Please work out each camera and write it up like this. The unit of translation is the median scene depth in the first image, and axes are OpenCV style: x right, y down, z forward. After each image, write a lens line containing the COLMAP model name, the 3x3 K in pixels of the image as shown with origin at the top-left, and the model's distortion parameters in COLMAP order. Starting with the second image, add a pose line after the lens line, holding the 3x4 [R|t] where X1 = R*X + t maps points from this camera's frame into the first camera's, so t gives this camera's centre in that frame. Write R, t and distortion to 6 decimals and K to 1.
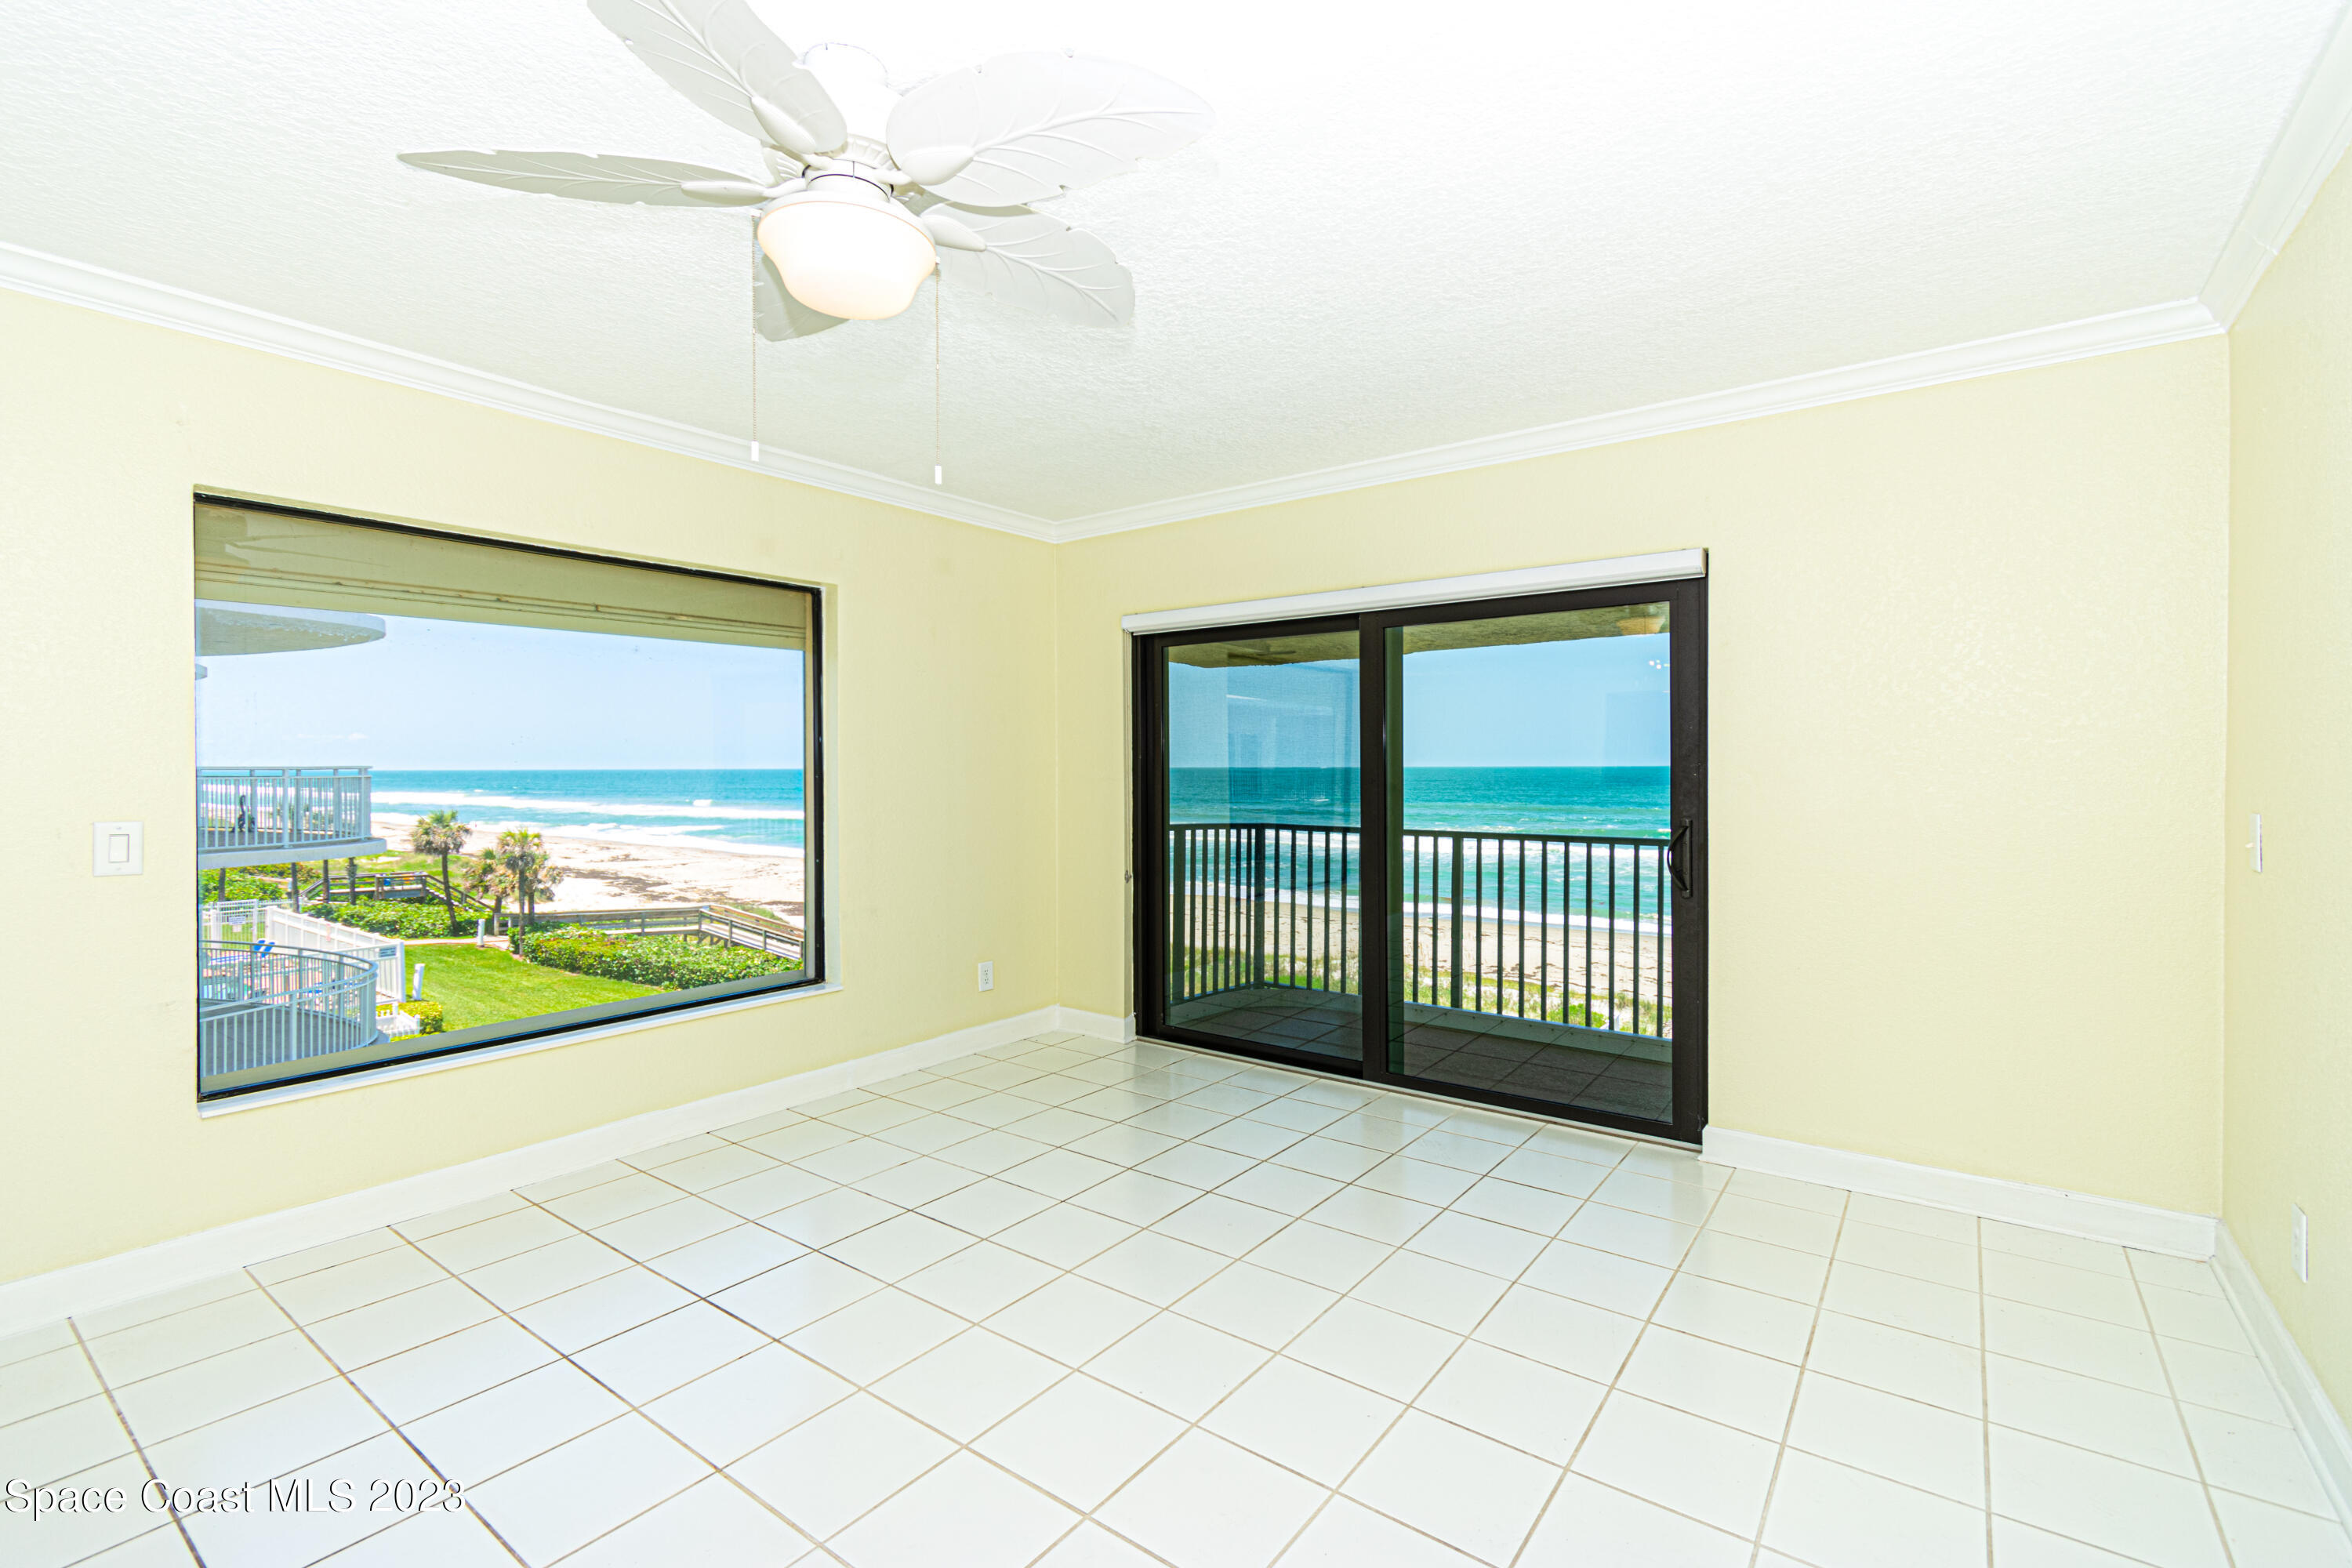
lens RADIAL K [[1036.2, 0, 1208.4], [0, 1036.2, 776.2], [0, 0, 1]] dist [0.000372, -0.000019]
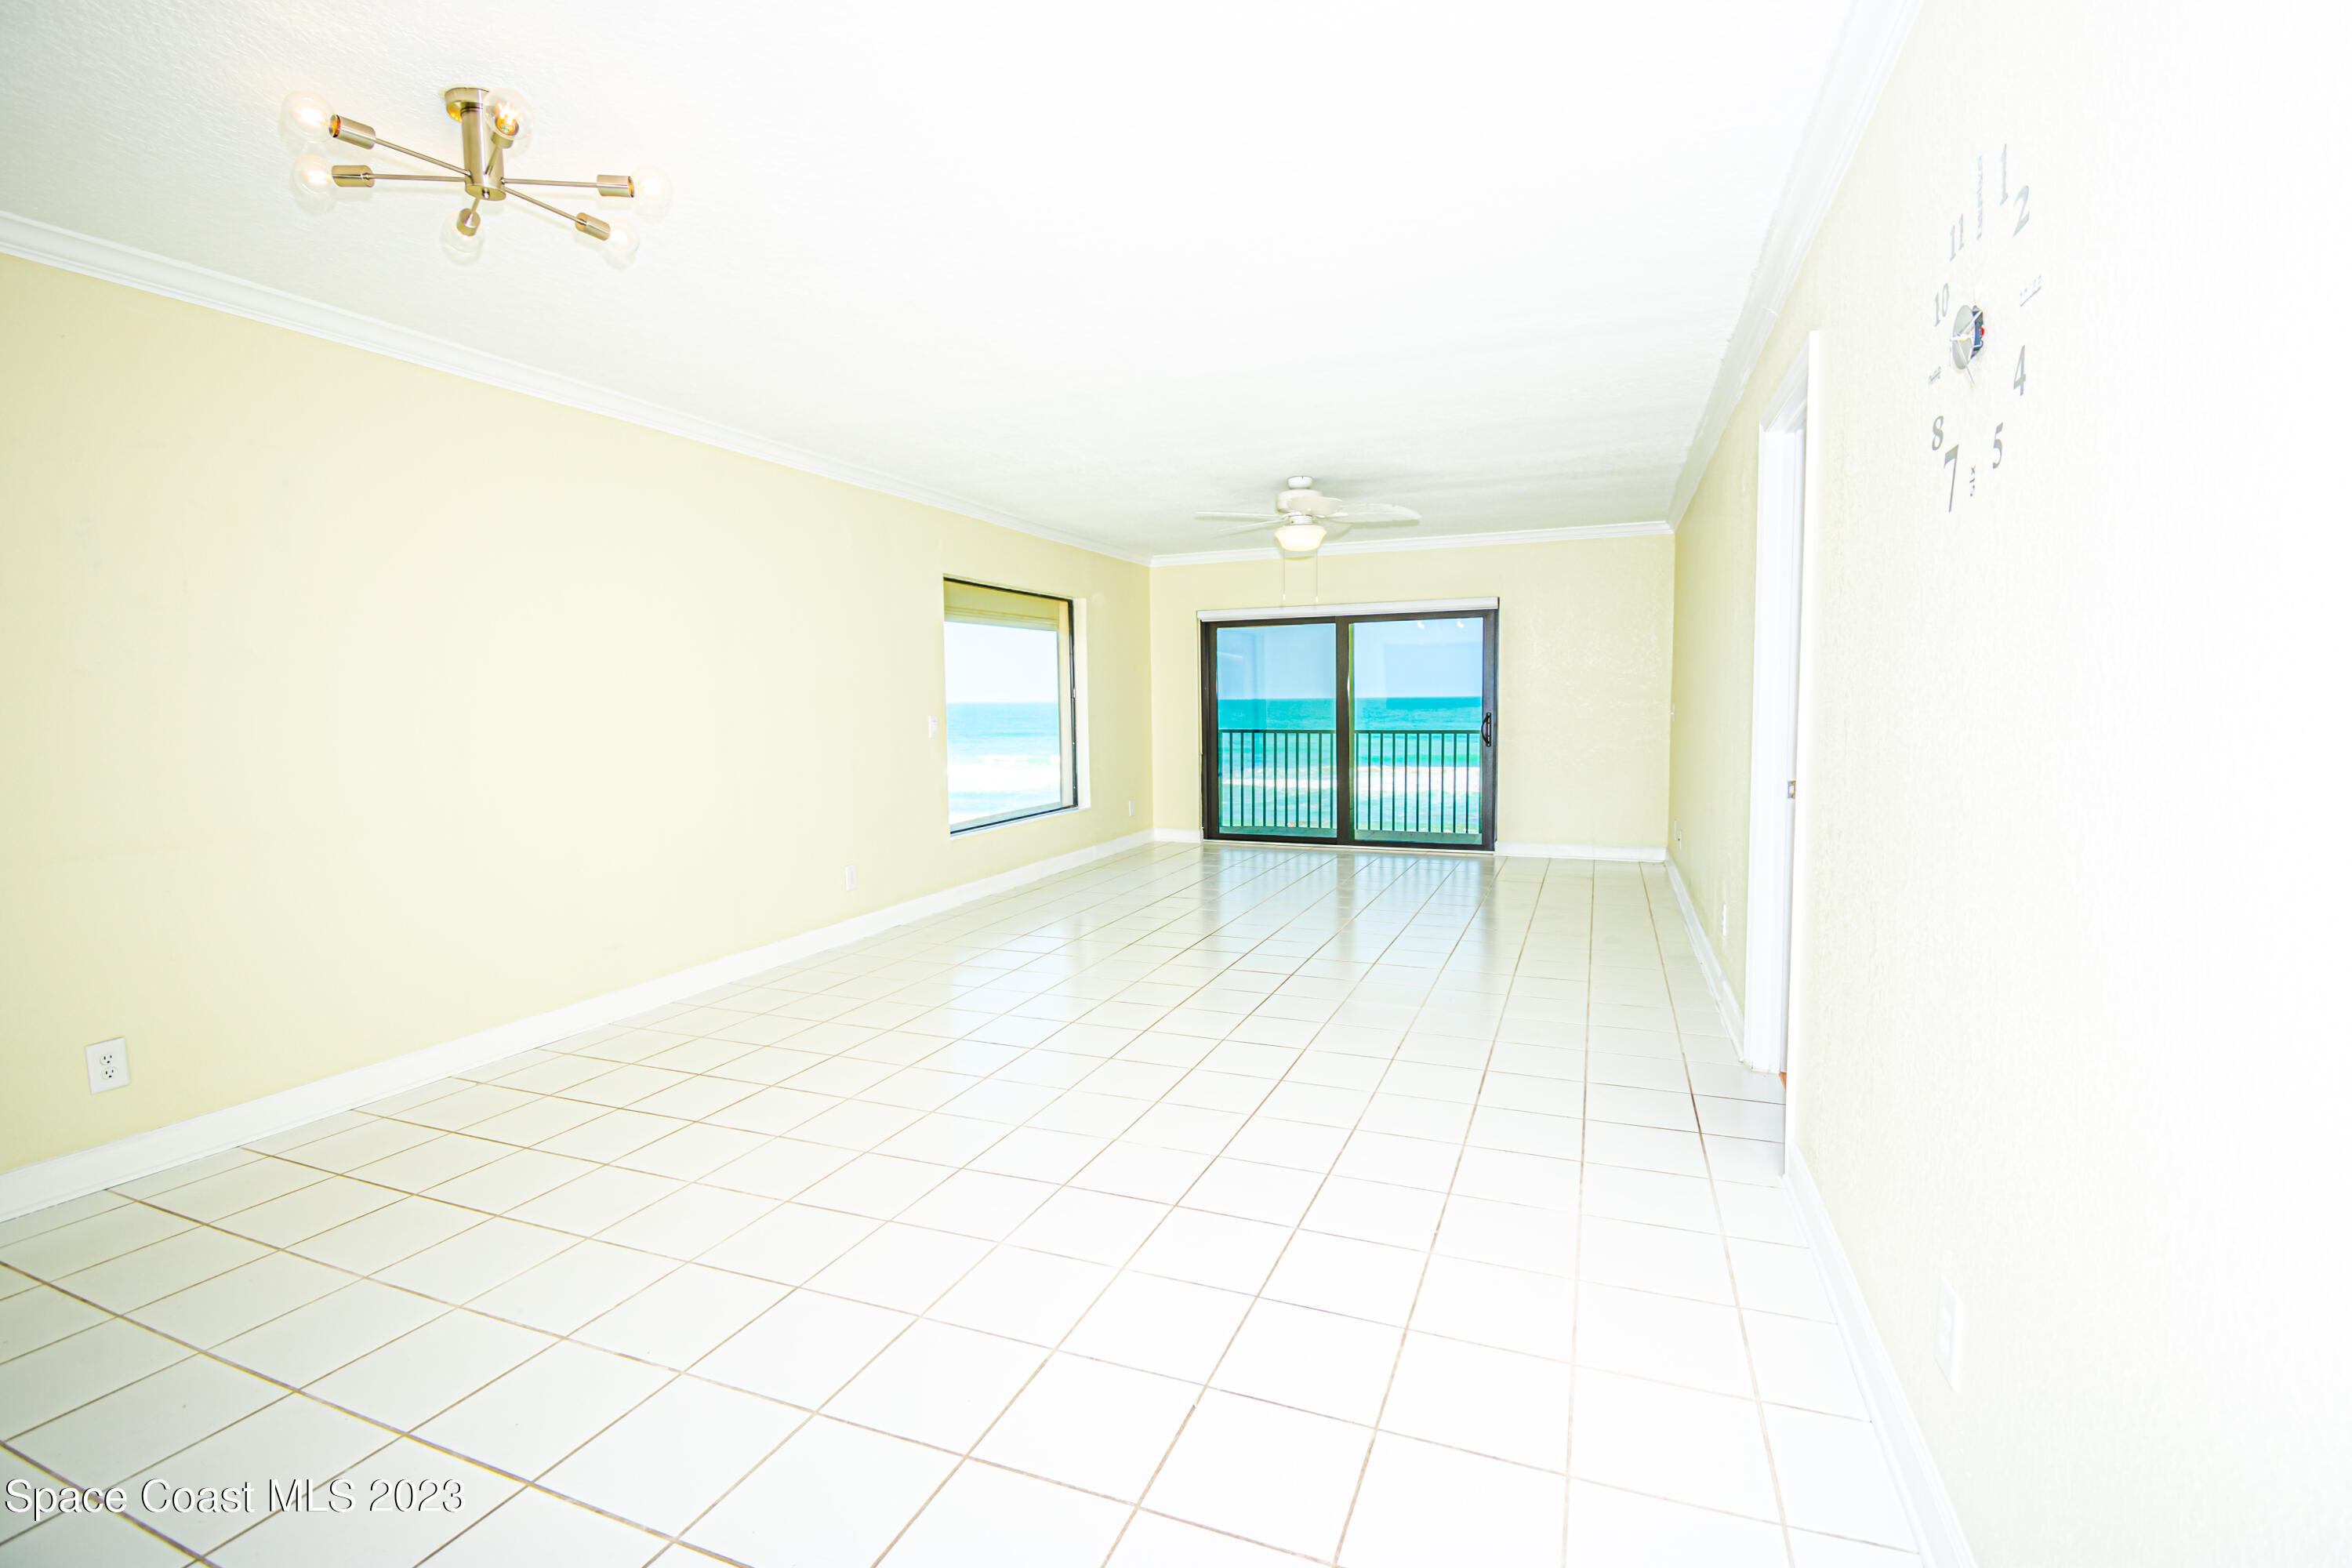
lens RADIAL K [[1026.3, 0, 1176.0], [0, 1026.3, 784.0], [0, 0, 1]] dist [0.000285, 0.000000]
pose [[0.969761, -0.013981, 0.243654, -0.625219], [-0.005678, 0.996795, 0.079796, 0.003243], [-0.243989, -0.078767, 0.966574, -0.835802]]
